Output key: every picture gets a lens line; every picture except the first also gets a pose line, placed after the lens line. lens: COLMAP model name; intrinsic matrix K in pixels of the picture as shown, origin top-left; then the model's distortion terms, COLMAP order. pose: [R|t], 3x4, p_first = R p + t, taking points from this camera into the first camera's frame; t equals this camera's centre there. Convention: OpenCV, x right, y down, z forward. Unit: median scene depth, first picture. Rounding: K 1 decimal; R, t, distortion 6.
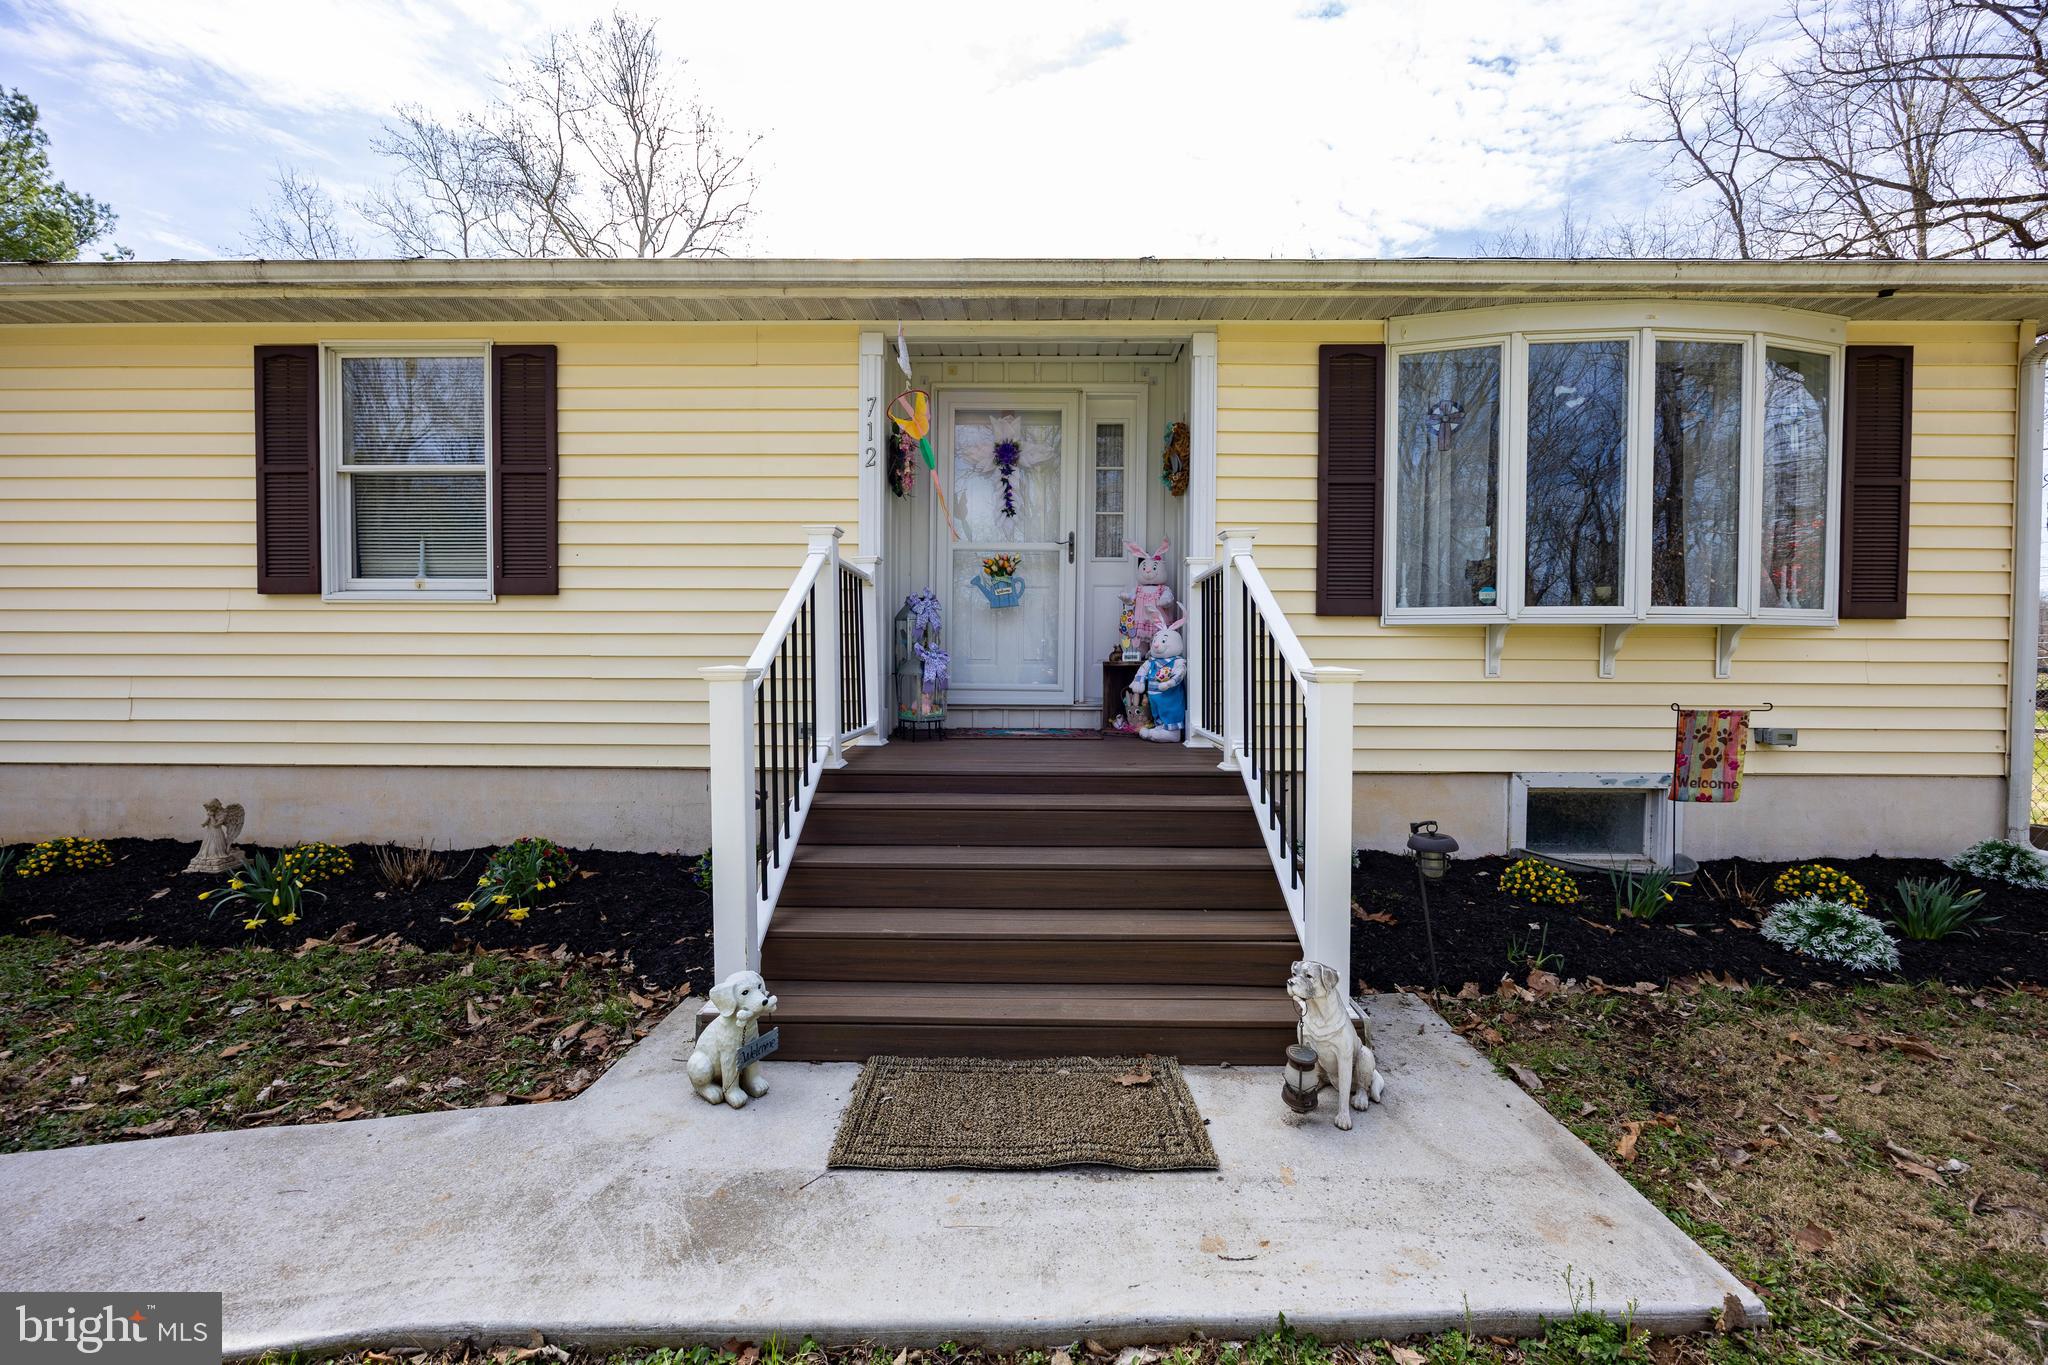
lens RADIAL K [[779.0, 0, 1025.7], [0, 779.0, 681.0], [0, 0, 1]] dist [-0.004678, 0.000671]
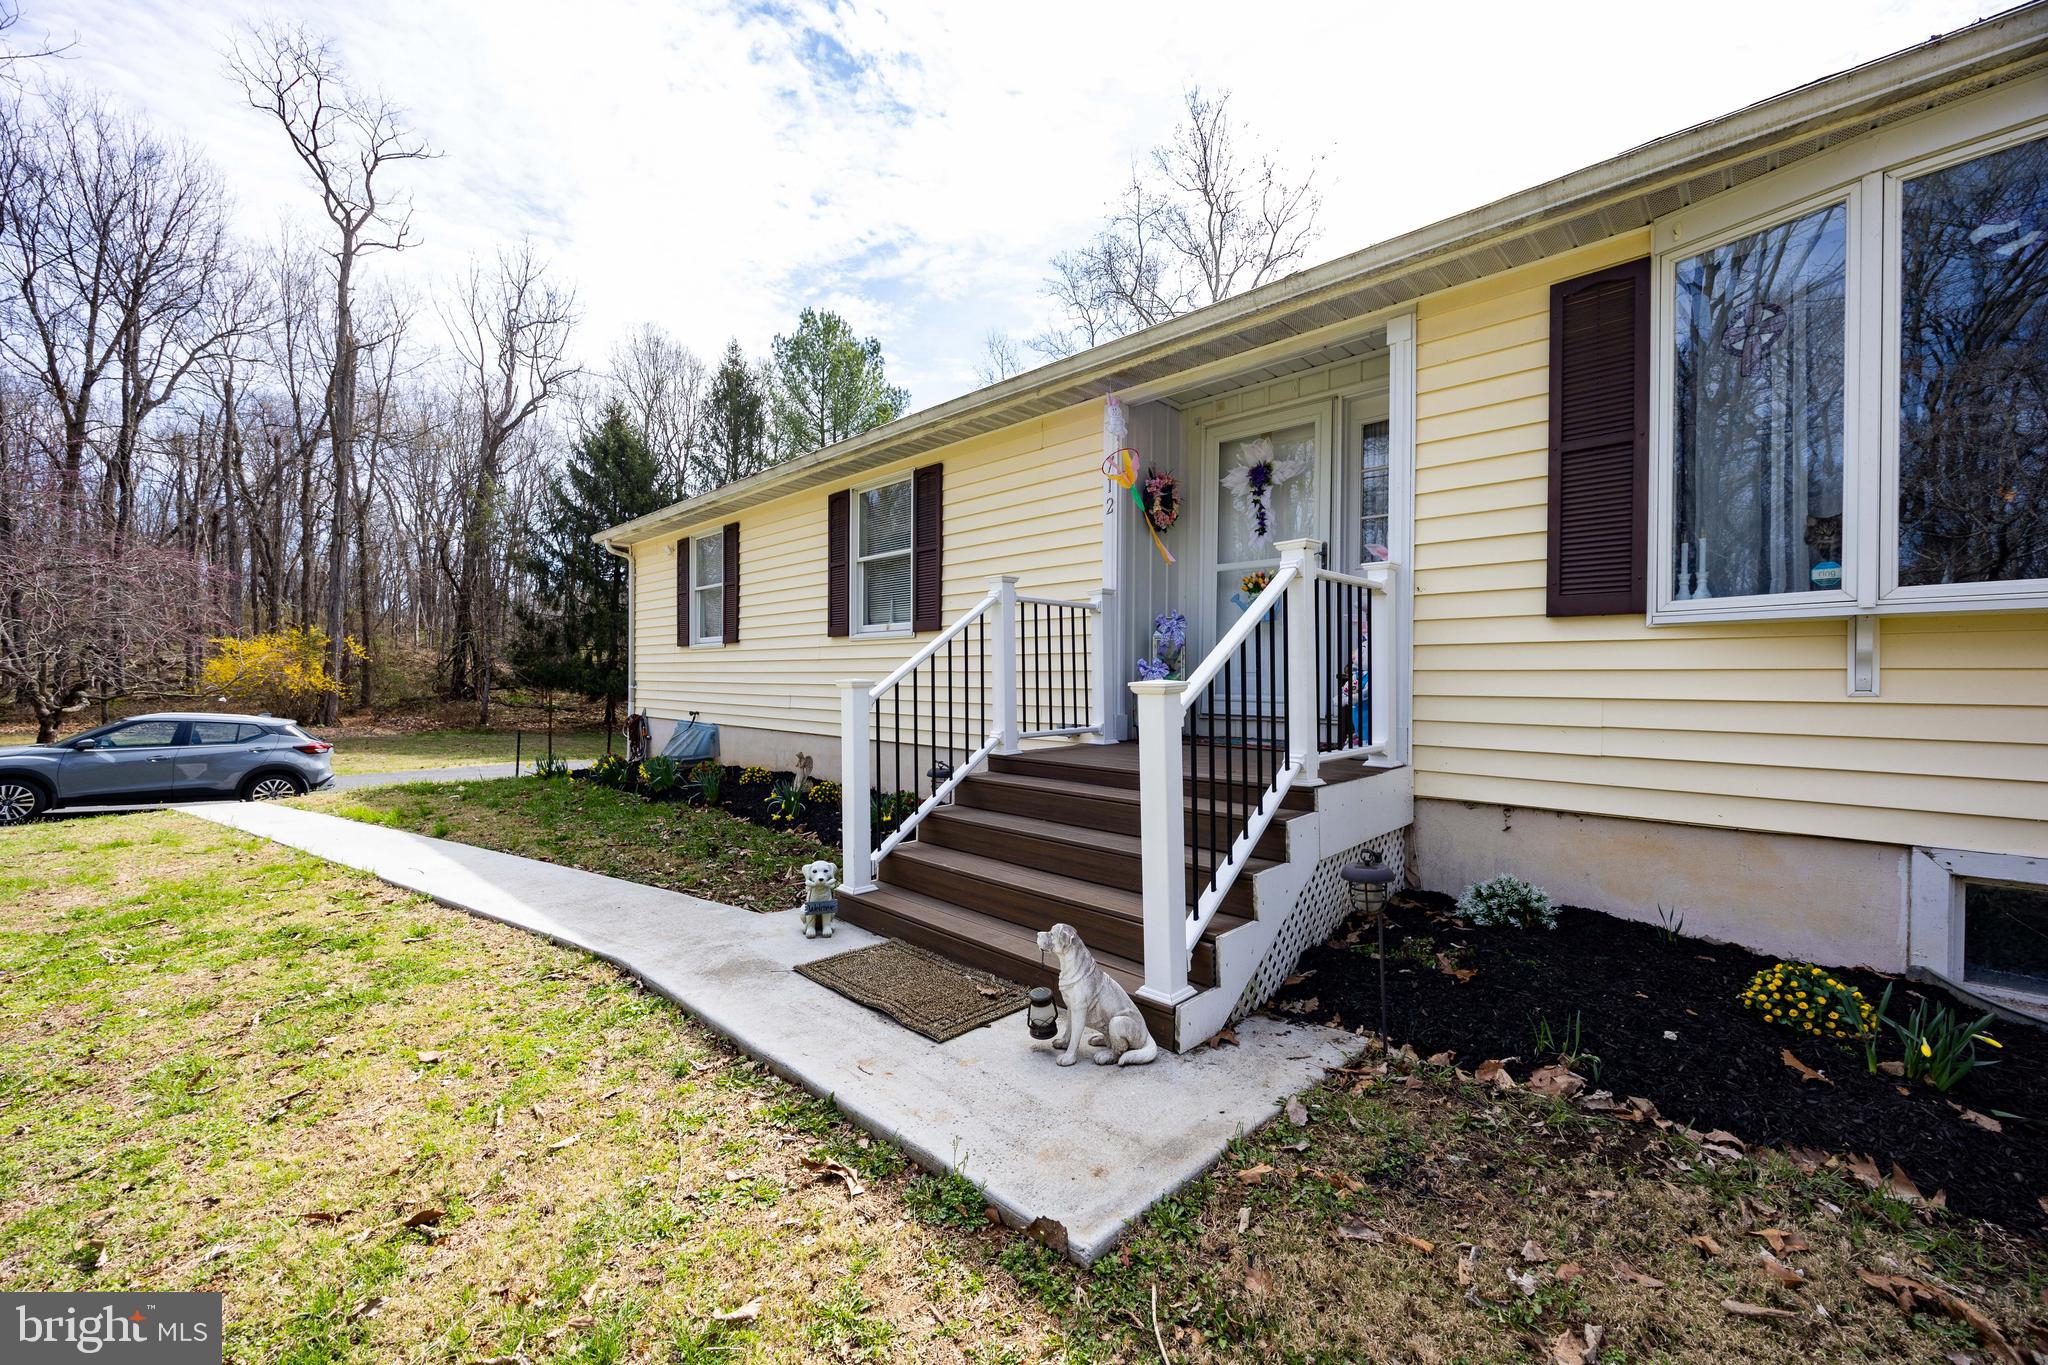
lens RADIAL K [[779.0, 0, 1023.7], [0, 779.0, 679.7], [0, 0, 1]] dist [-0.004678, 0.000671]
pose [[0.726130, 0.001310, -0.687556, 0.539022], [-0.012642, 0.999855, -0.011446, -0.002083], [0.687441, 0.017003, 0.726041, 0.034255]]
